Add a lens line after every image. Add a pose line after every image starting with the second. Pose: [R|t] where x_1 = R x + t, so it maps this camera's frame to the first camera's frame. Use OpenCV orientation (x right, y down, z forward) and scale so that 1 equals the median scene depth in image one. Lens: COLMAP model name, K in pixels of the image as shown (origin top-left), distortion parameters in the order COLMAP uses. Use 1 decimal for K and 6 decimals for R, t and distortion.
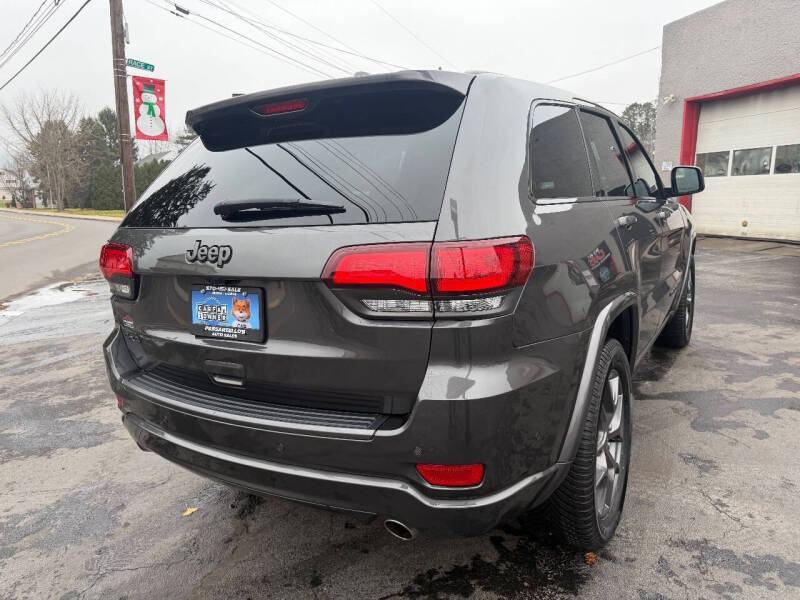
lens RADIAL K [[575.4, 0, 395.9], [0, 575.4, 306.9], [0, 0, 1]] dist [0.008398, -0.002050]
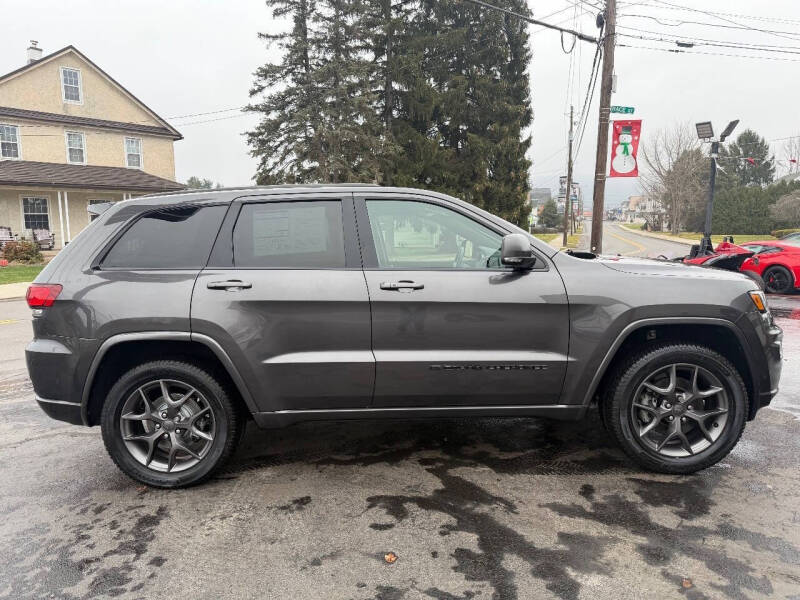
lens RADIAL K [[574.8, 0, 401.4], [0, 574.8, 320.4], [0, 0, 1]] dist [-0.009129, -0.006036]
pose [[0.514562, 0.145152, -0.845078, 0.311677], [-0.155300, 0.985044, 0.074632, -0.042196], [0.843272, 0.092838, 0.529408, 0.109895]]
